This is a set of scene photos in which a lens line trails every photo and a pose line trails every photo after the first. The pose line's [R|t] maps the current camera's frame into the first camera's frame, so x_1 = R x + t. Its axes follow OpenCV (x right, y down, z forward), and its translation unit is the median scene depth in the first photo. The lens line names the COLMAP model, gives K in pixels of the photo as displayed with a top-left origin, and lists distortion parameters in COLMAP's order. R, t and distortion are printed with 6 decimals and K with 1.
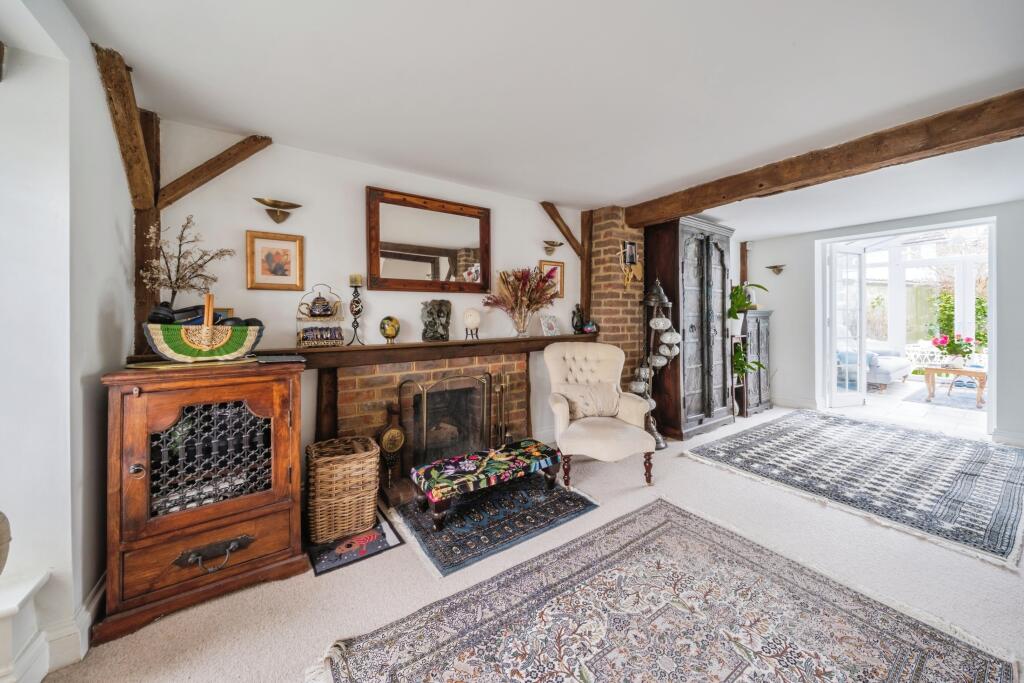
lens RADIAL K [[354.8, 0, 507.1], [0, 354.8, 318.7], [0, 0, 1]] dist [-0.000850, -0.000271]
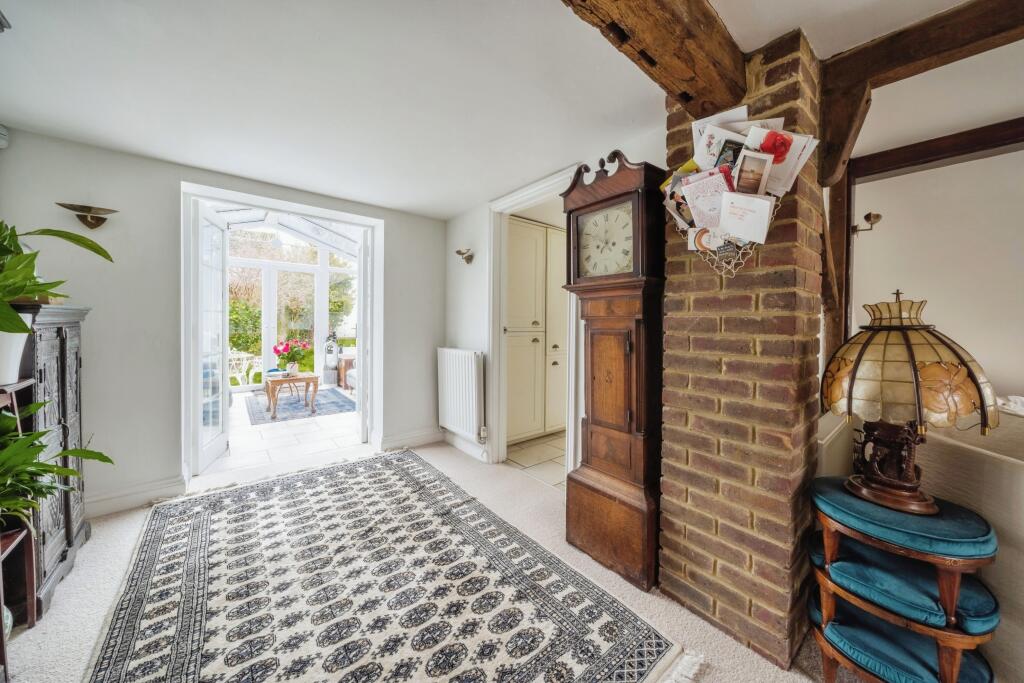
lens RADIAL K [[354.8, 0, 516.5], [0, 354.8, 339.0], [0, 0, 1]] dist [-0.000850, -0.000271]
pose [[-0.106367, -0.027380, 0.993950, 0.505860], [0.007808, 0.999567, 0.028370, 0.007411], [-0.994296, 0.010778, -0.106107, 0.979551]]
